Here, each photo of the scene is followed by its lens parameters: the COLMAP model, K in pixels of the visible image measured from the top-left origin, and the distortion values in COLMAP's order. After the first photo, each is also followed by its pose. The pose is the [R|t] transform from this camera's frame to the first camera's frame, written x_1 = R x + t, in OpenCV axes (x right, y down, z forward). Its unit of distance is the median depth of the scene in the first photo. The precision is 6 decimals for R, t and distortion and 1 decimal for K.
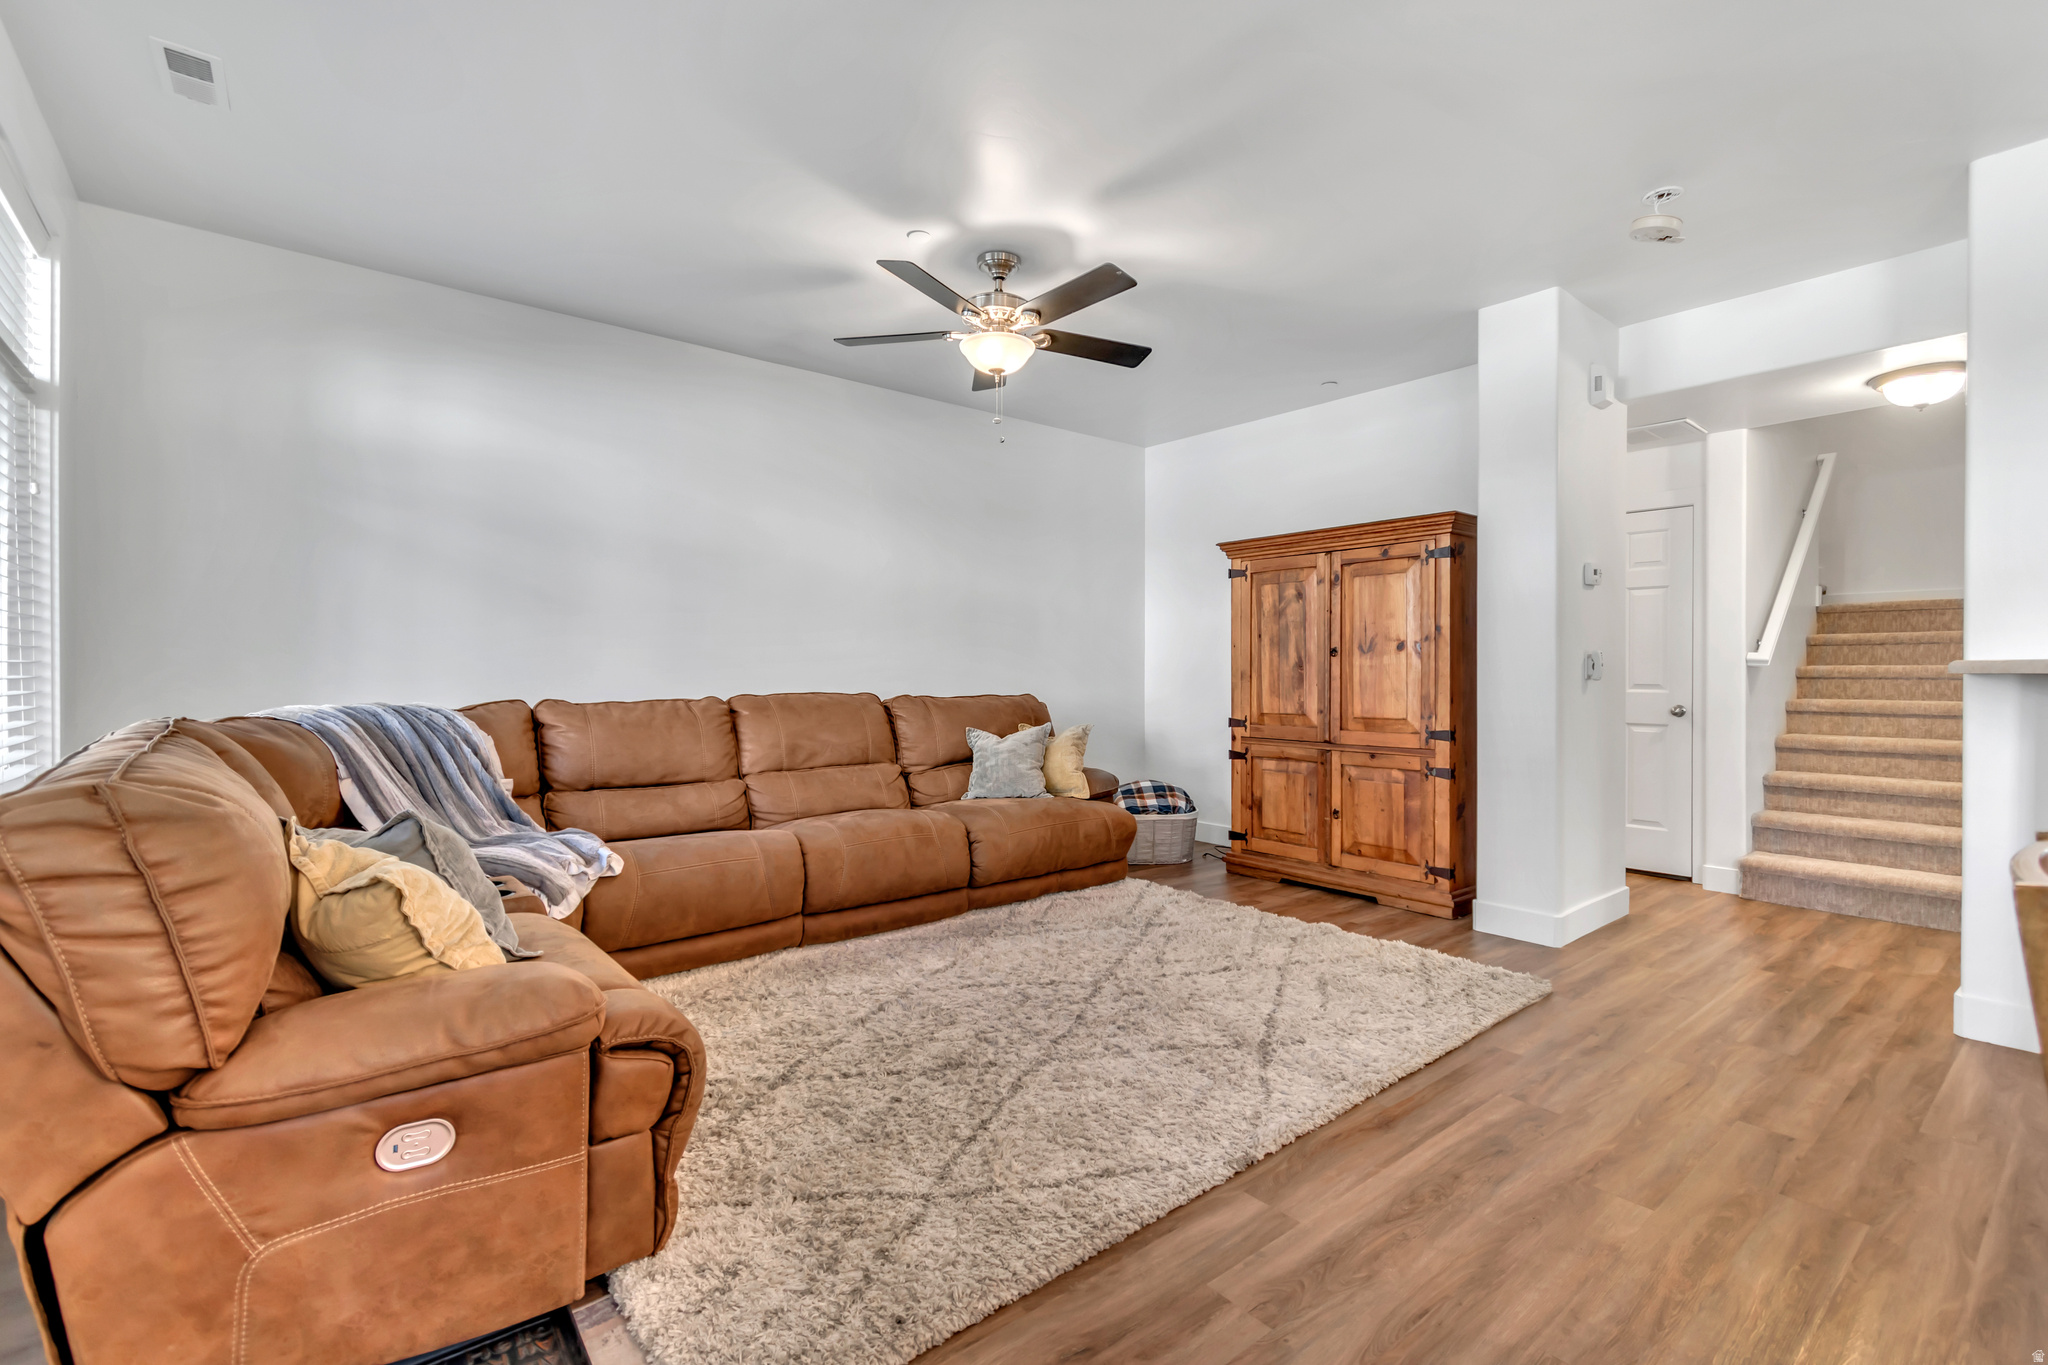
lens RADIAL K [[908.6, 0, 1024.2], [0, 908.6, 675.1], [0, 0, 1]] dist [-0.000378, 0.000355]
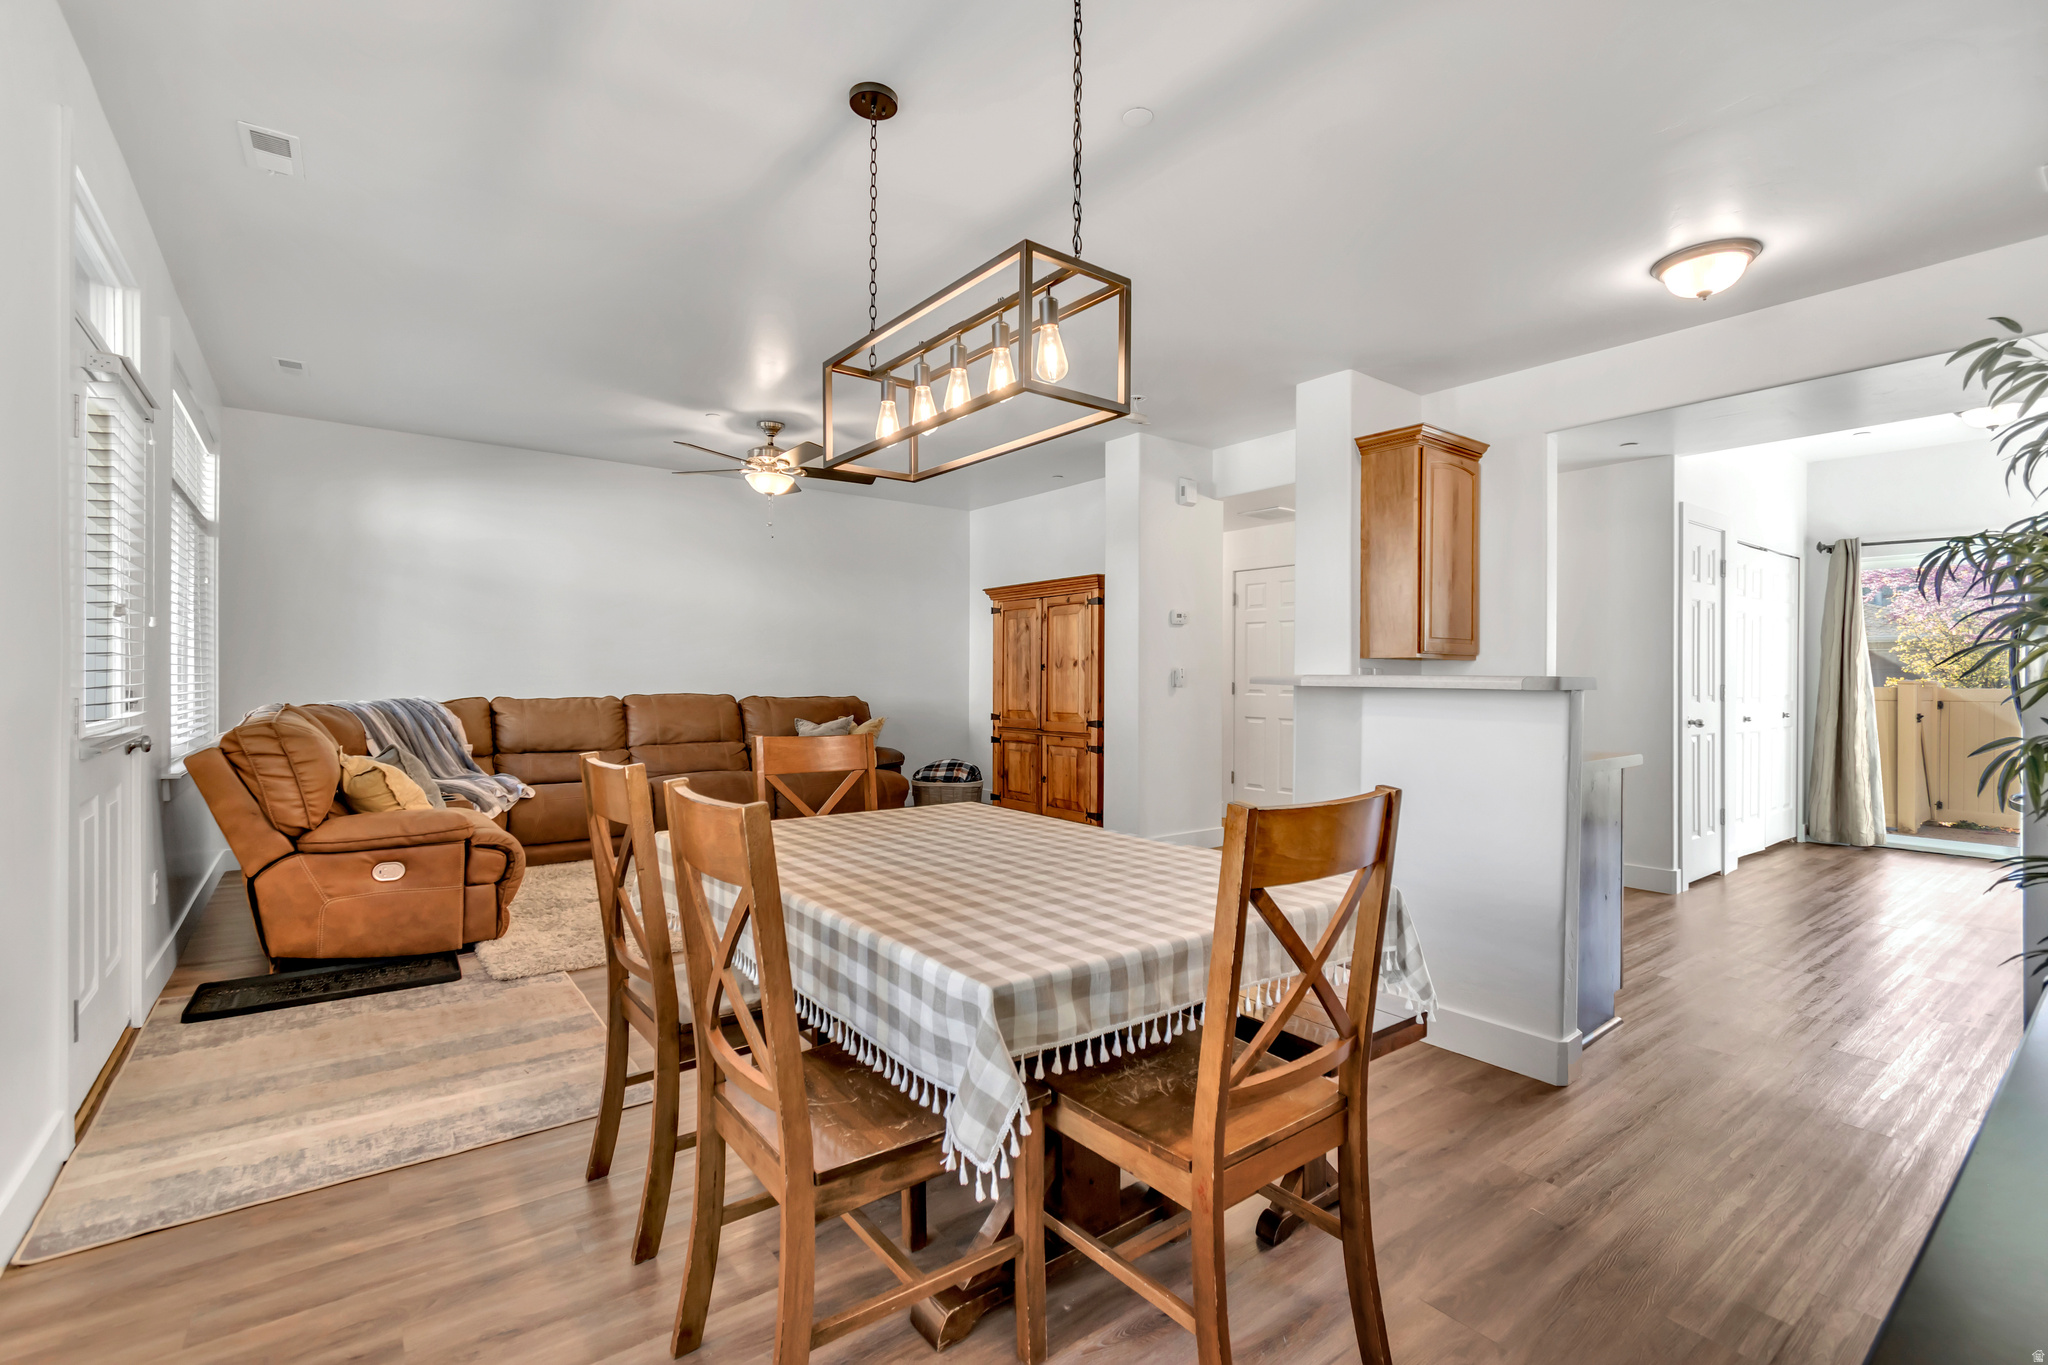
lens RADIAL K [[908.6, 0, 1026.9], [0, 908.6, 680.9], [0, 0, 1]] dist [-0.000378, 0.000355]
pose [[0.999417, 0.003483, -0.033973, 0.385784], [-0.003500, 0.999994, -0.000435, -0.003098], [0.033971, 0.000554, 0.999423, -0.474569]]
